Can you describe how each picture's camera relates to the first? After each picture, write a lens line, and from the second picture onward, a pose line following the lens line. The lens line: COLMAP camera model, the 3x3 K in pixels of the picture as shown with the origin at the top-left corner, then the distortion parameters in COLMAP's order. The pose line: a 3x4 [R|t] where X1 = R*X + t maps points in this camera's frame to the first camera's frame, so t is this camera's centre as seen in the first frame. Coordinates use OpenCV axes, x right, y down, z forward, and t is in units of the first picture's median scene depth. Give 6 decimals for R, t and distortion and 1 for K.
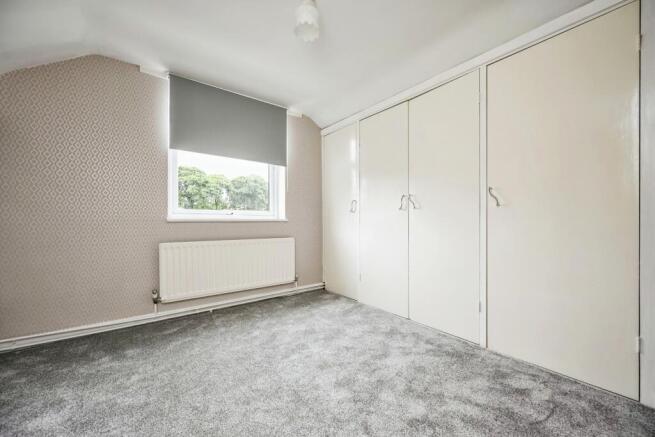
lens RADIAL K [[264.5, 0, 324.2], [0, 264.5, 221.7], [0, 0, 1]] dist [-0.001246, 0.000115]
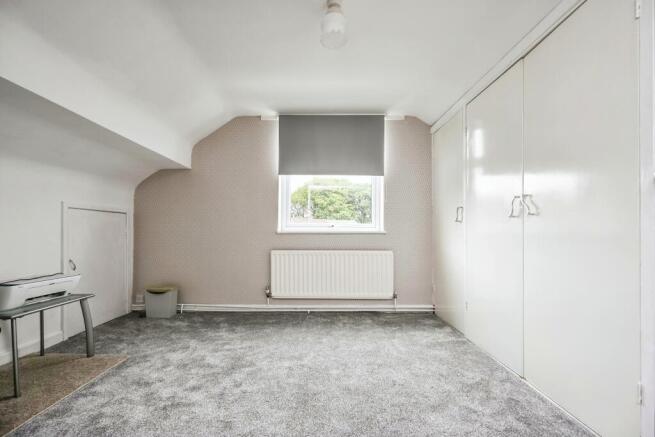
lens RADIAL K [[264.5, 0, 312.2], [0, 264.5, 230.5], [0, 0, 1]] dist [-0.001246, 0.000115]
pose [[0.779049, -0.003337, -0.626955, 0.305938], [-0.001829, 0.999969, -0.007595, -0.004535], [0.626961, 0.007064, 0.779019, 0.122661]]
